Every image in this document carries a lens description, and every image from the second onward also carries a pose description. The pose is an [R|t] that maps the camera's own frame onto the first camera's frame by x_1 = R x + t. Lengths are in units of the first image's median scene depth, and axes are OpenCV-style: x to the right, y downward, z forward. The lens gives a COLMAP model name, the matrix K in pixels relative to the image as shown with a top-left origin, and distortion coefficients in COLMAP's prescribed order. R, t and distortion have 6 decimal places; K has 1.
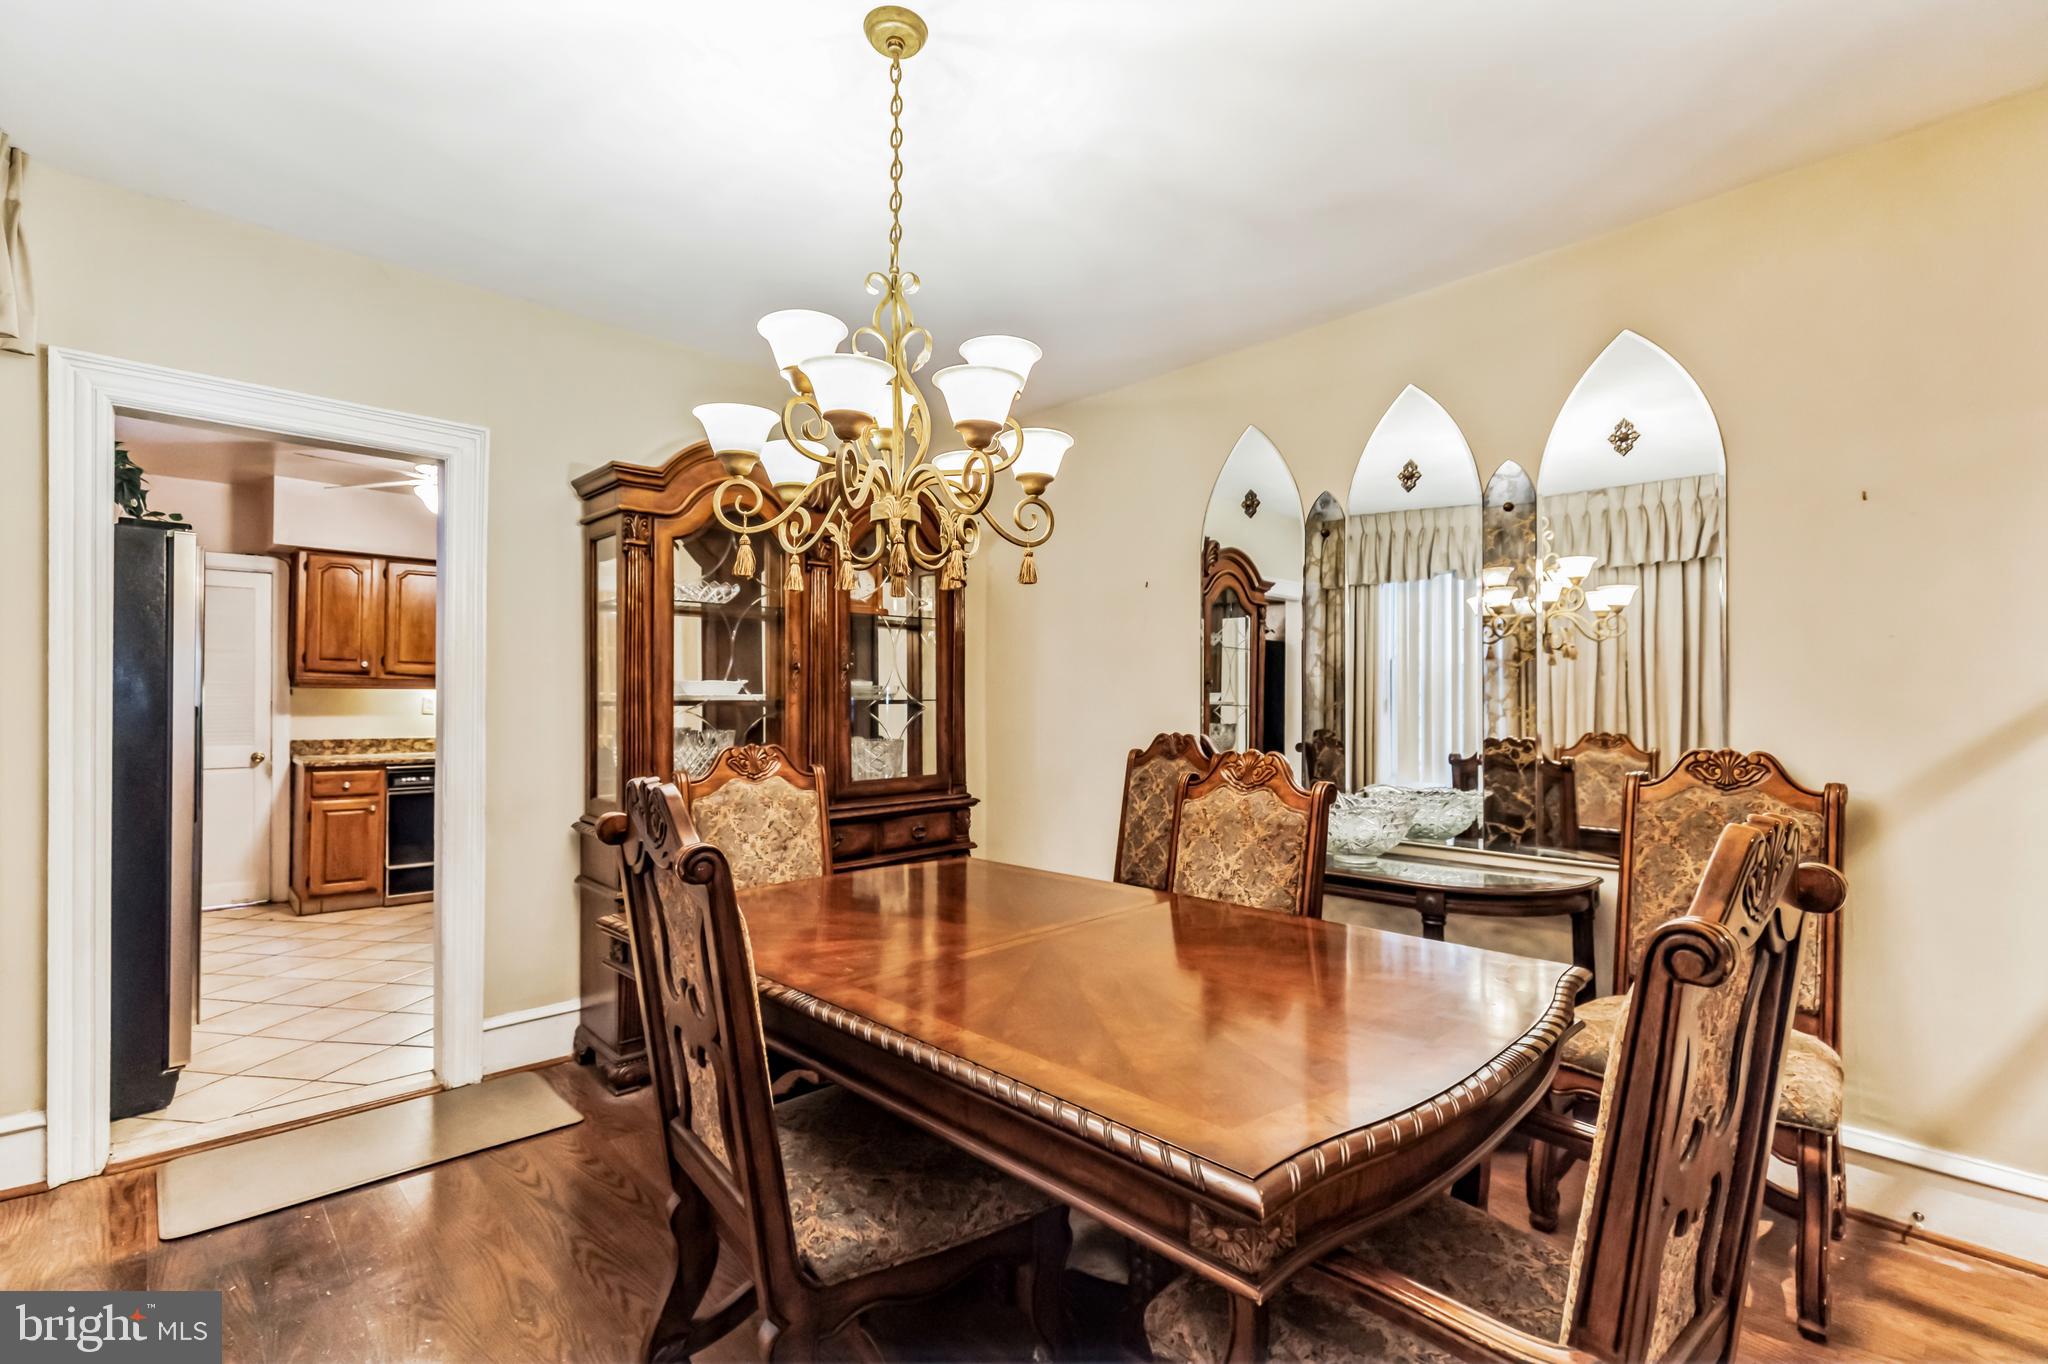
lens RADIAL K [[934.2, 0, 1025.1], [0, 934.2, 691.2], [0, 0, 1]] dist [0.002137, 0.000040]
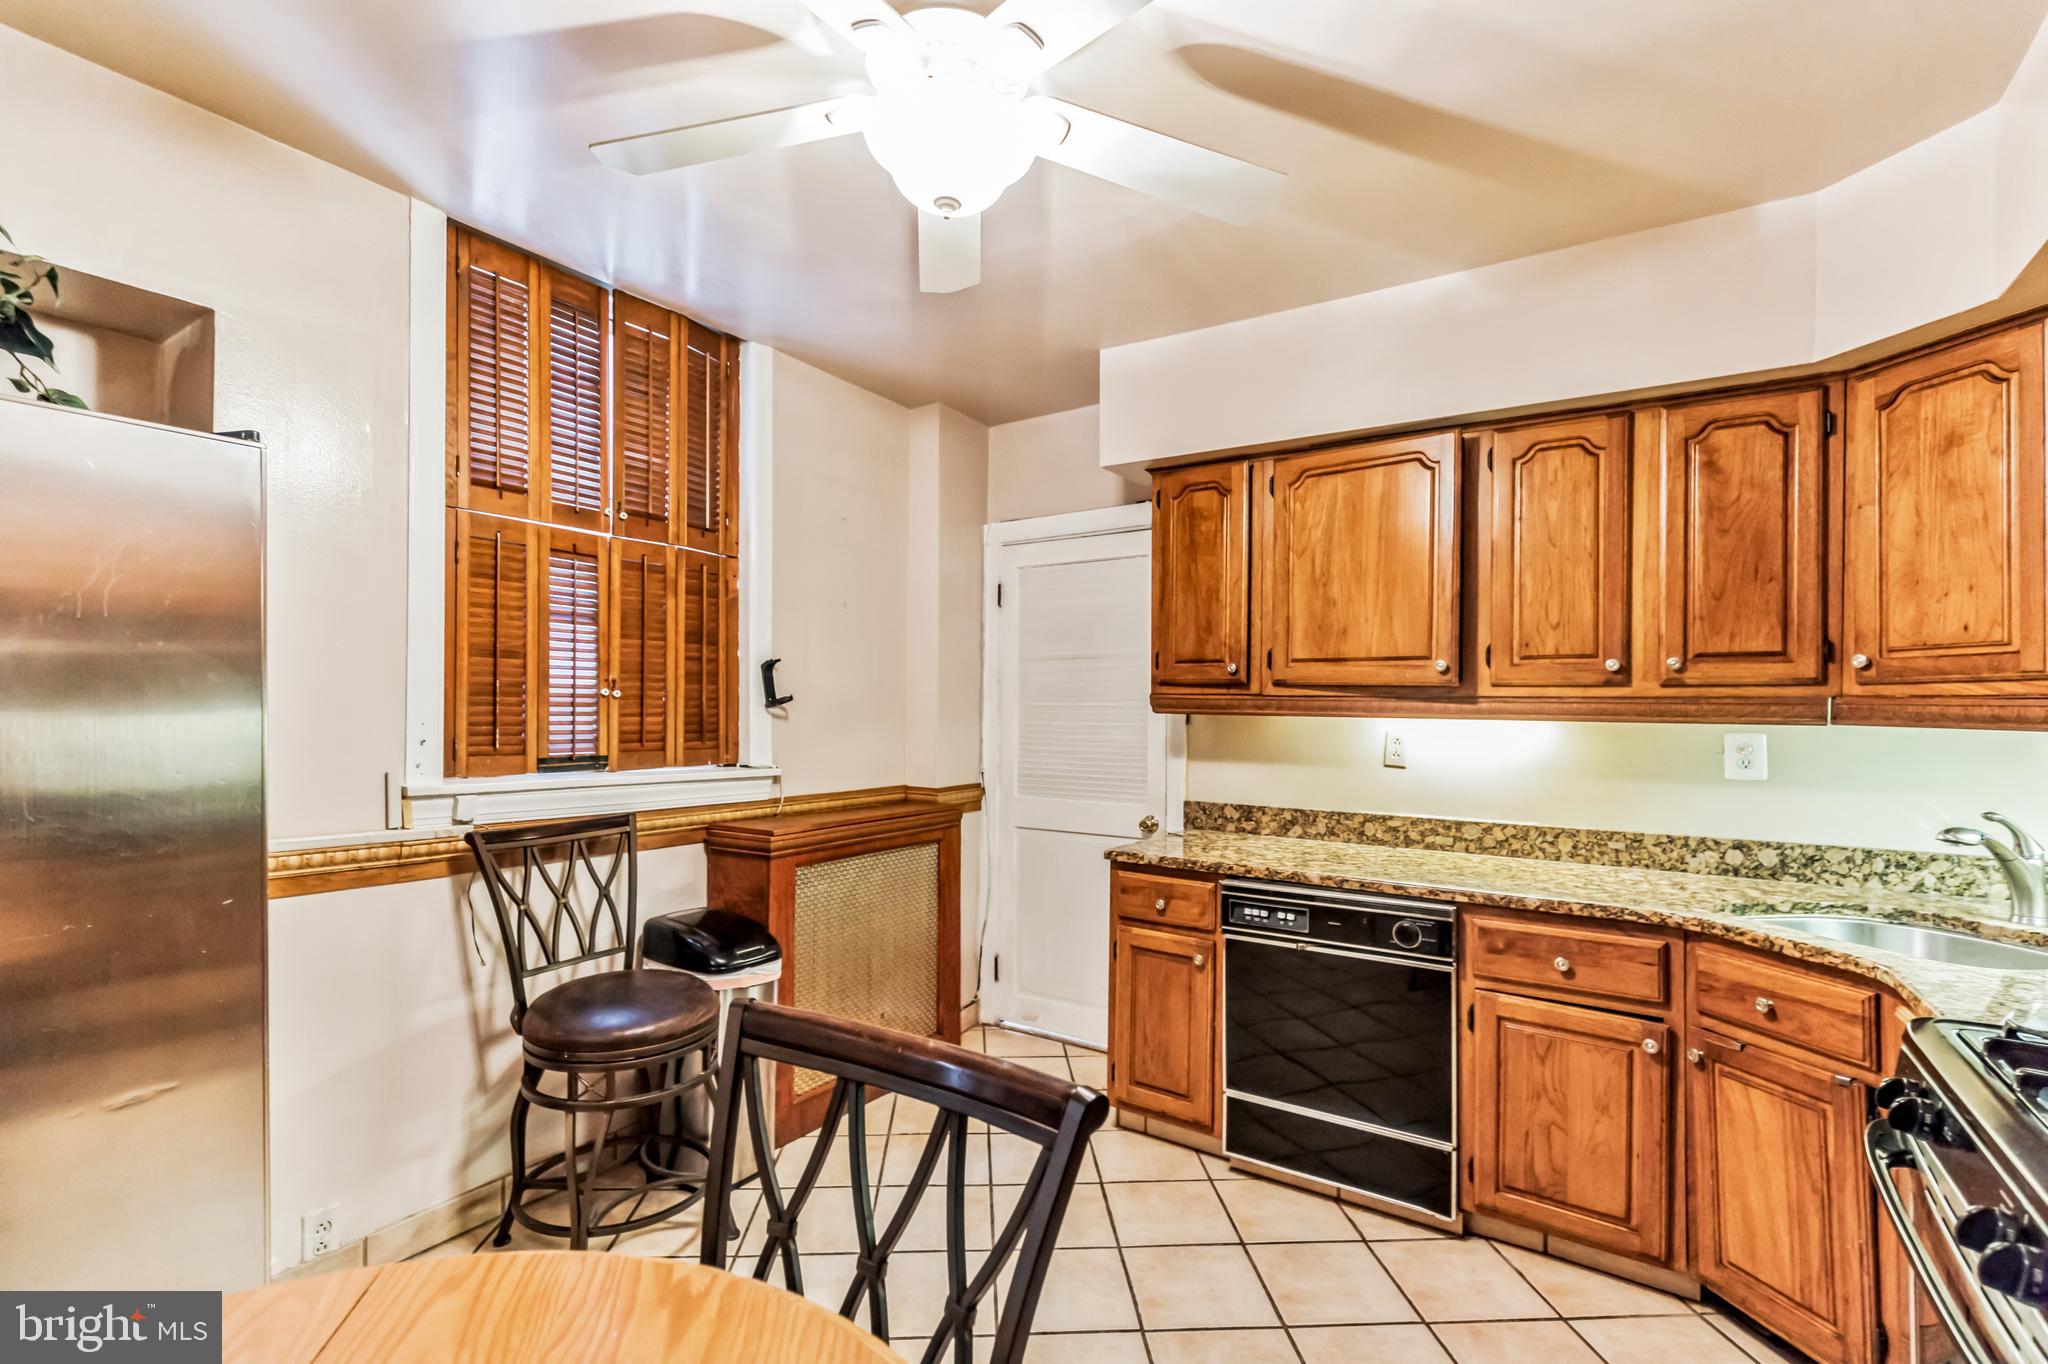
lens RADIAL K [[934.2, 0, 1022.7], [0, 934.2, 690.2], [0, 0, 1]] dist [0.002137, 0.000040]
pose [[0.207502, -0.015901, -0.978105, -0.225022], [0.005272, 0.999872, -0.015136, -0.009378], [0.978220, -0.002016, 0.207559, 0.774313]]
